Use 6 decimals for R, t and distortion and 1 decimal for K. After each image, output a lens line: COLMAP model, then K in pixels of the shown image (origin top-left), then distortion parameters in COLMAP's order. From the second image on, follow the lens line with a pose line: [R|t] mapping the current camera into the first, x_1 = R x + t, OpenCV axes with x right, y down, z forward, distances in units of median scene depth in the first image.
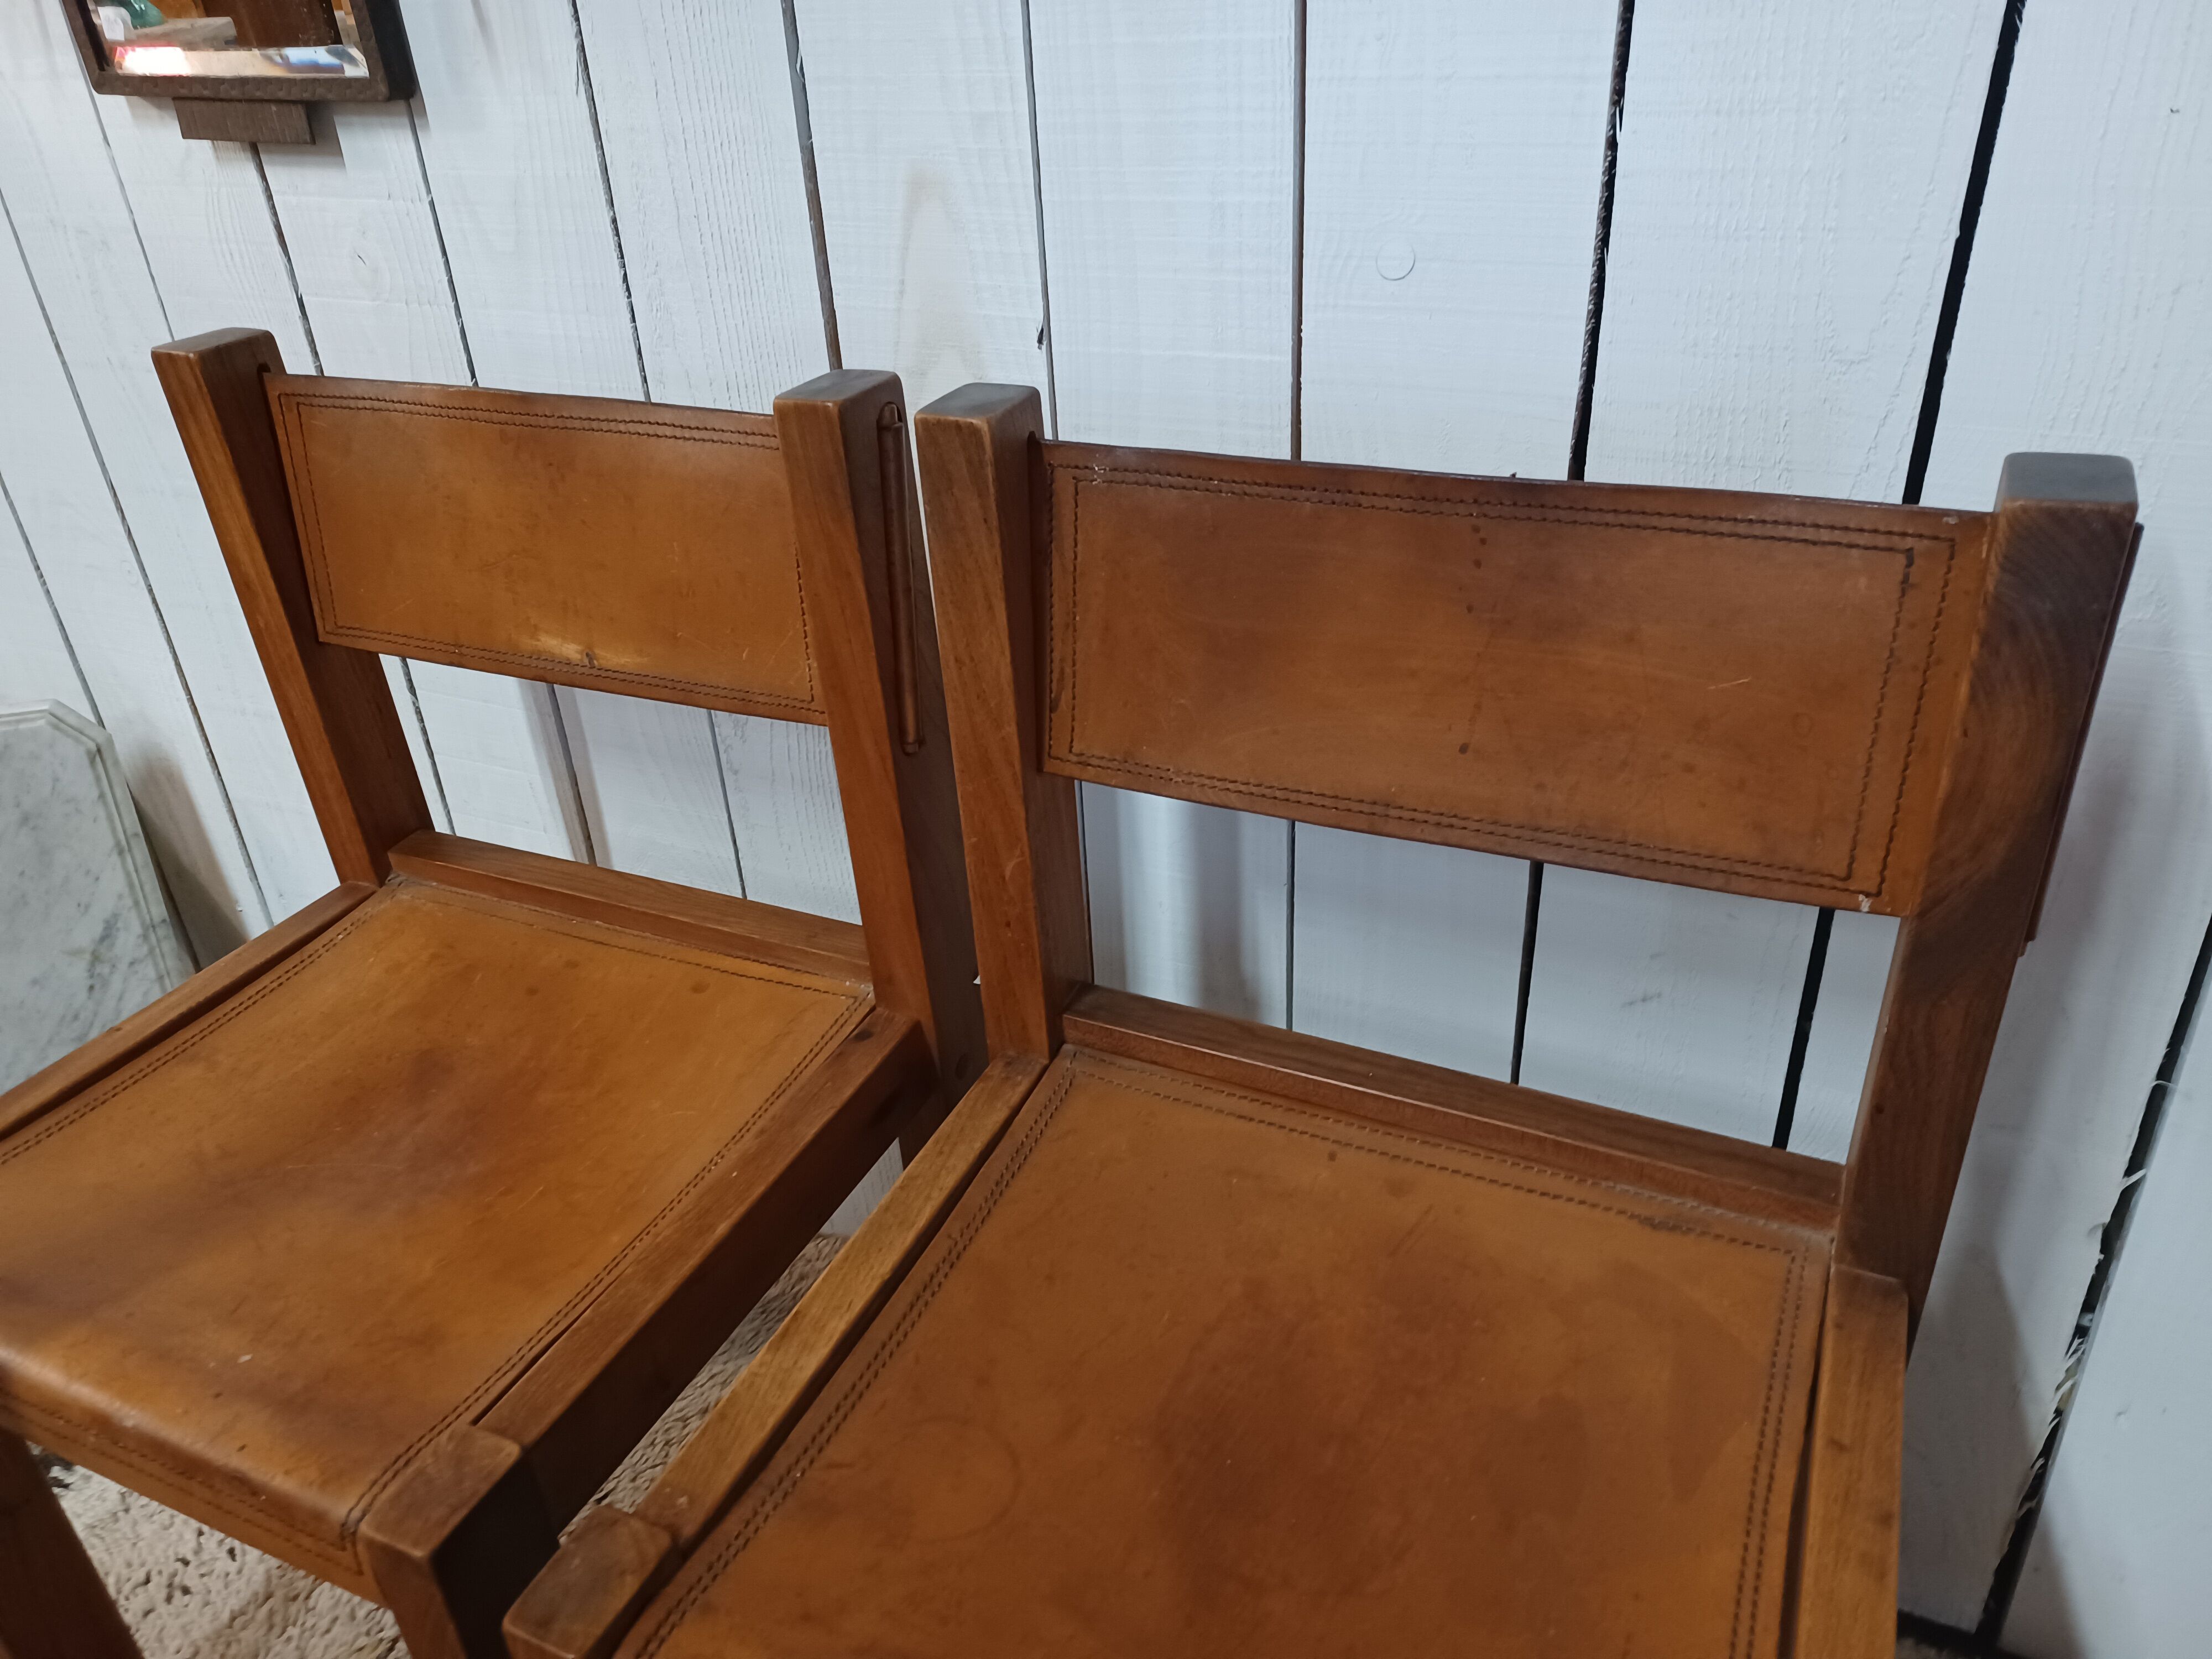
lens RADIAL K [[1618.7, 0, 1099.3], [0, 1618.7, 840.8], [0, 0, 1]] dist [0.052973, -0.036459]
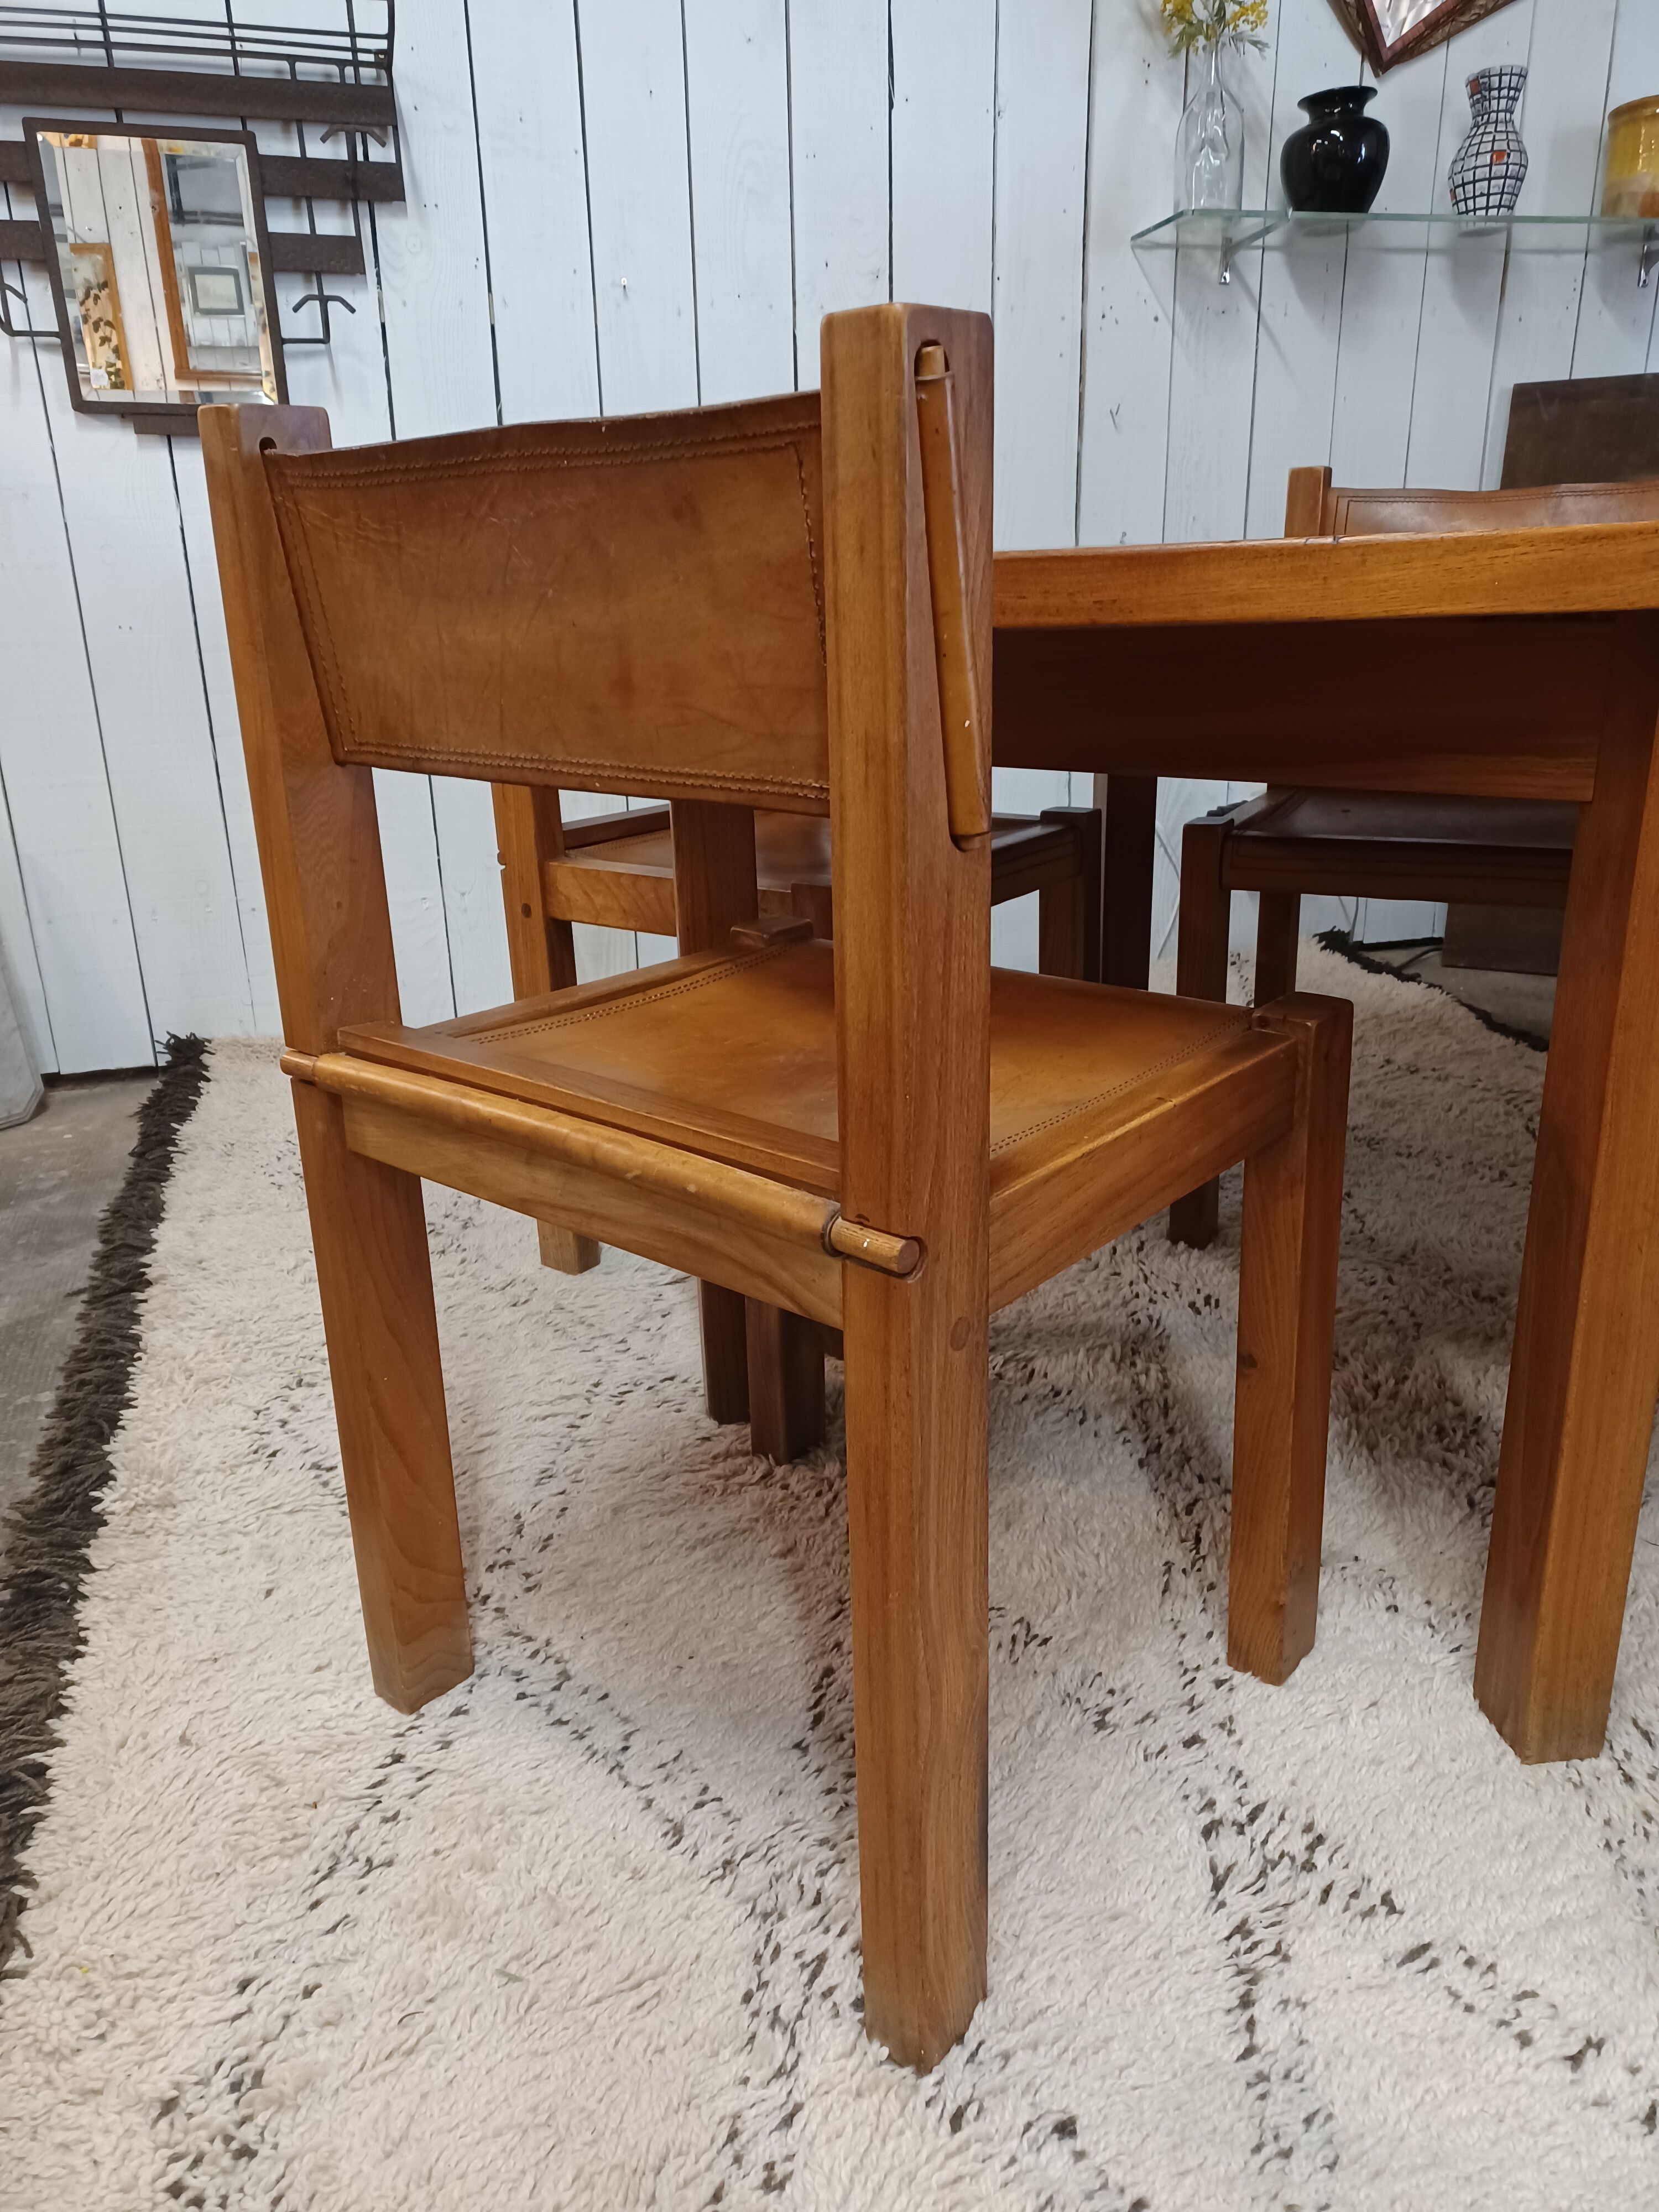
lens RADIAL K [[1618.7, 0, 827.2], [0, 1618.7, 1101.7], [0, 0, 1]] dist [0.052973, -0.036459]
pose [[0.741866, -0.180231, 0.645873, -1.896835], [0.317687, 0.942711, -0.101839, 1.130294], [-0.590517, 0.280736, 0.756622, -1.092433]]
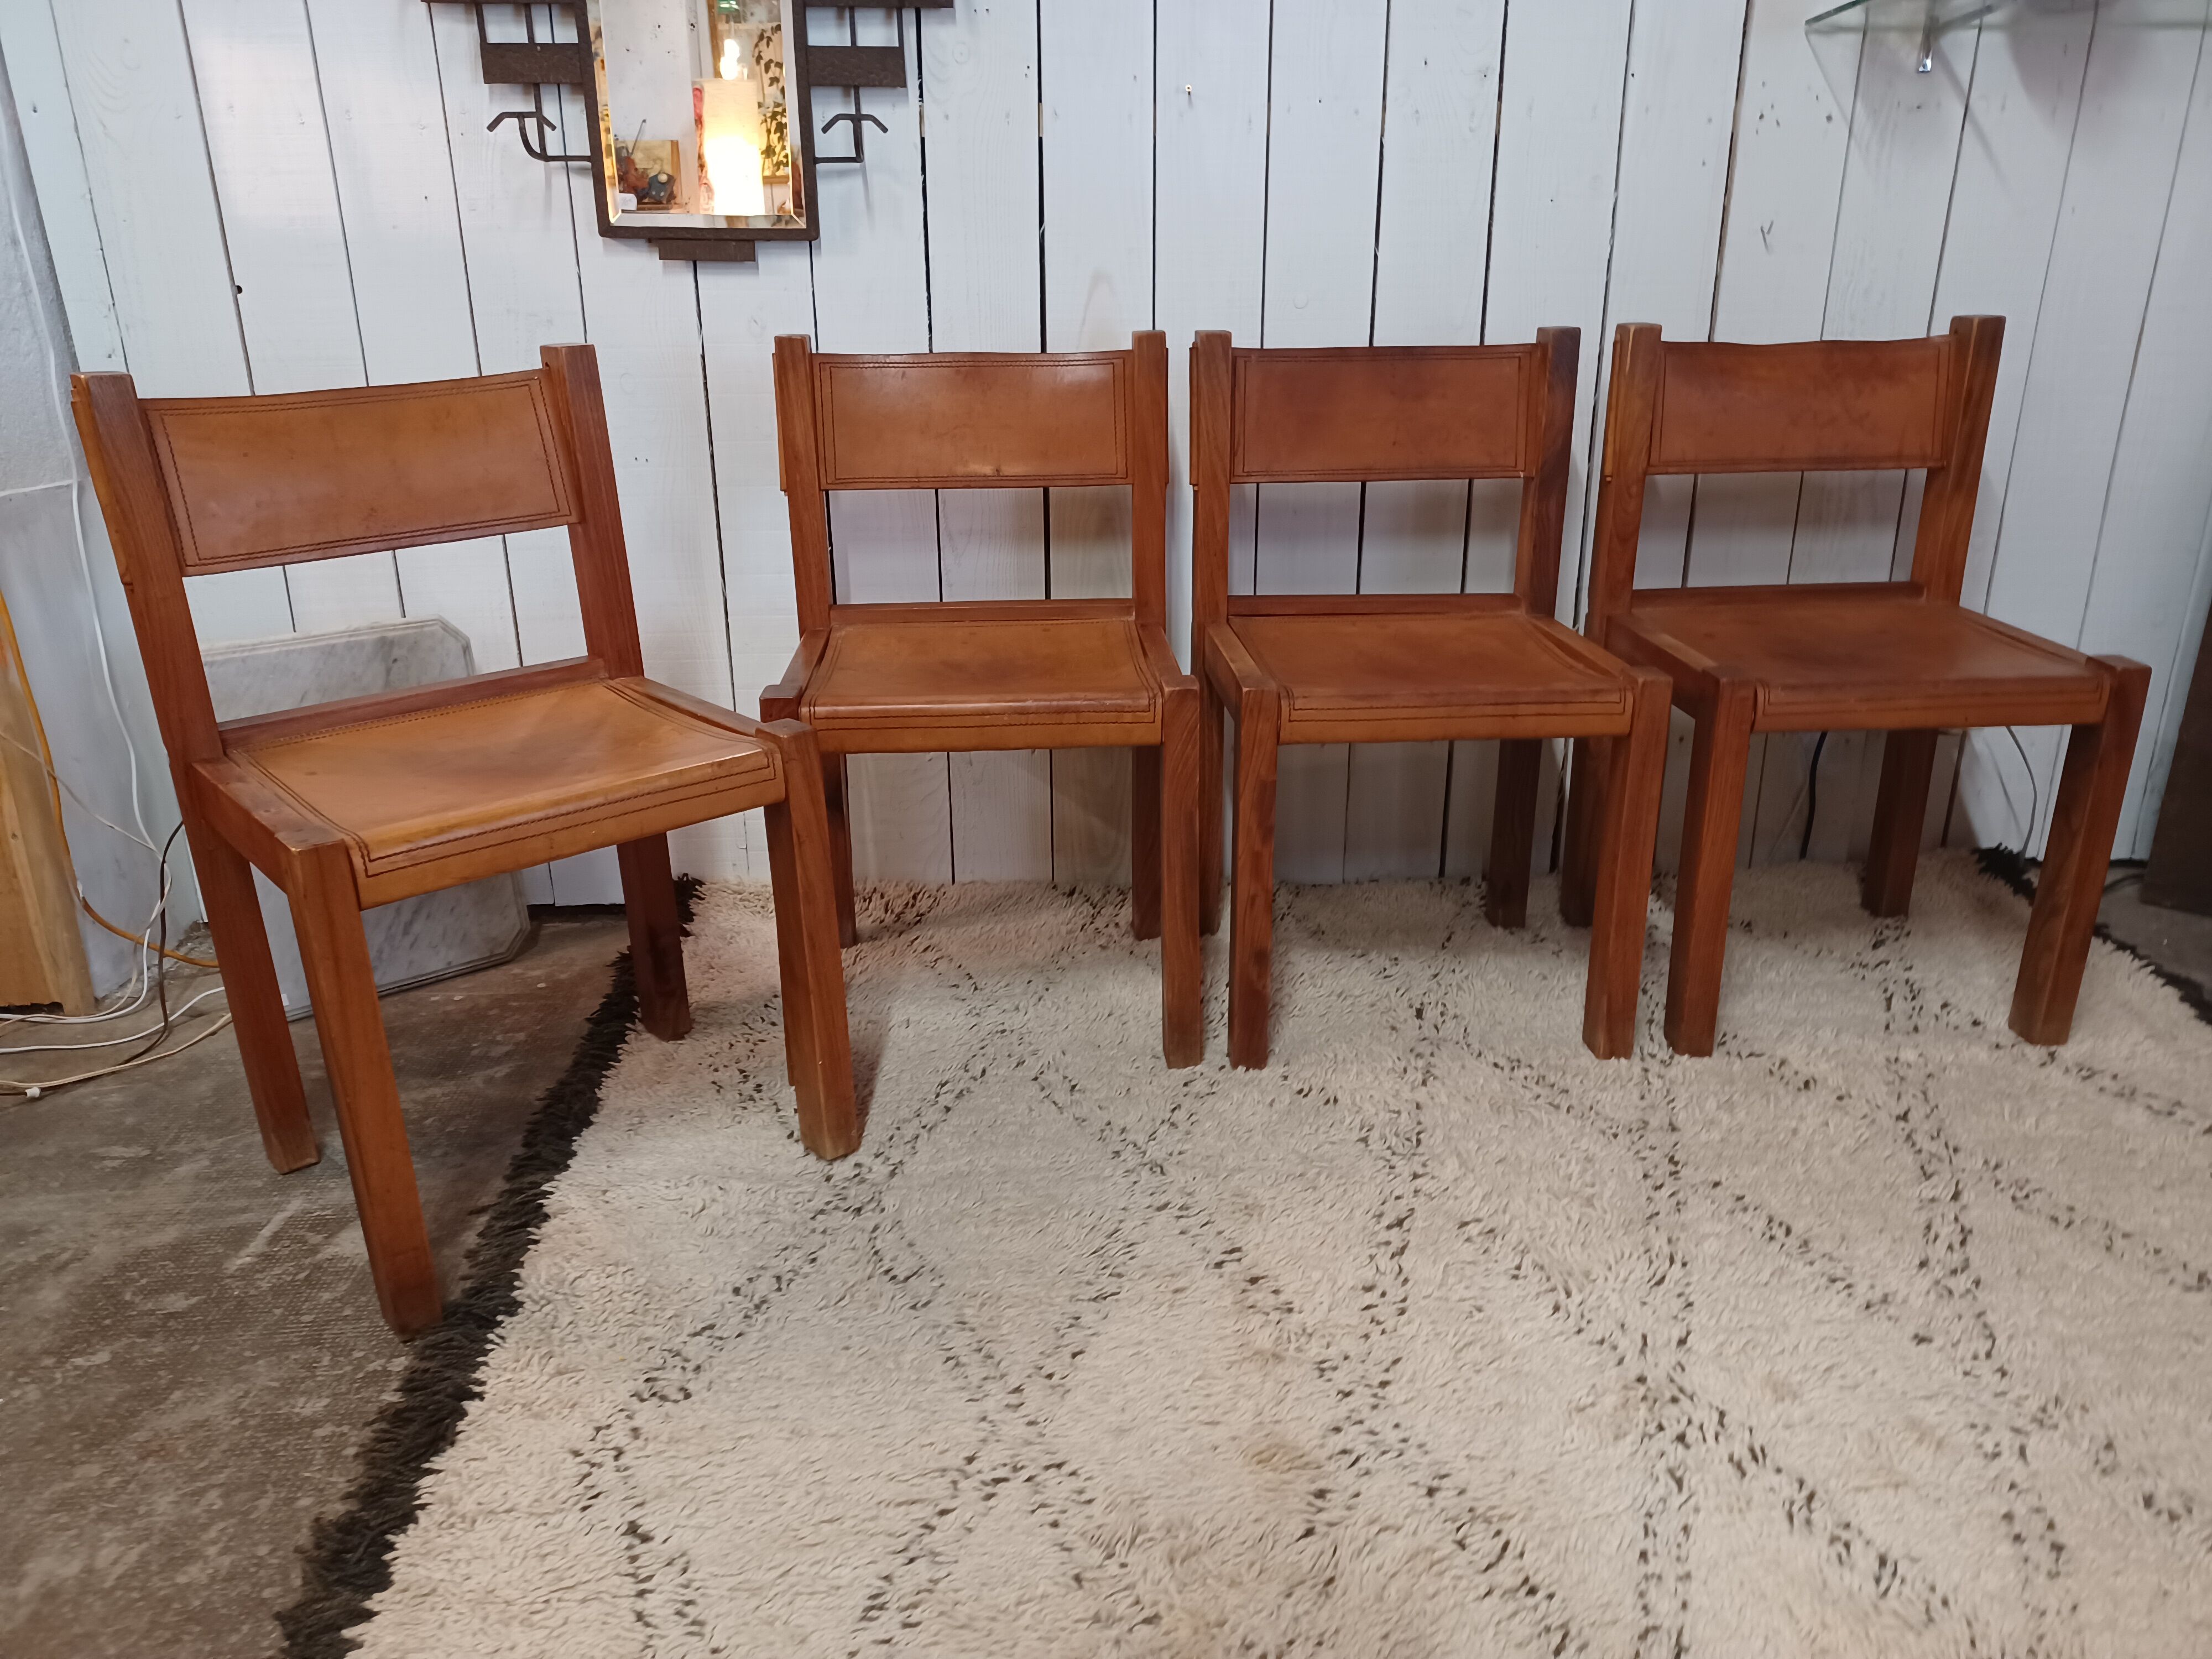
lens RADIAL K [[1618.7, 0, 1096.6], [0, 1618.7, 833.5], [0, 0, 1]] dist [0.052973, -0.036459]
pose [[0.869558, -0.115379, 0.480163, -1.522759], [0.209424, 0.966717, -0.146966, 0.830506], [-0.447225, 0.228353, 0.864780, -0.985450]]
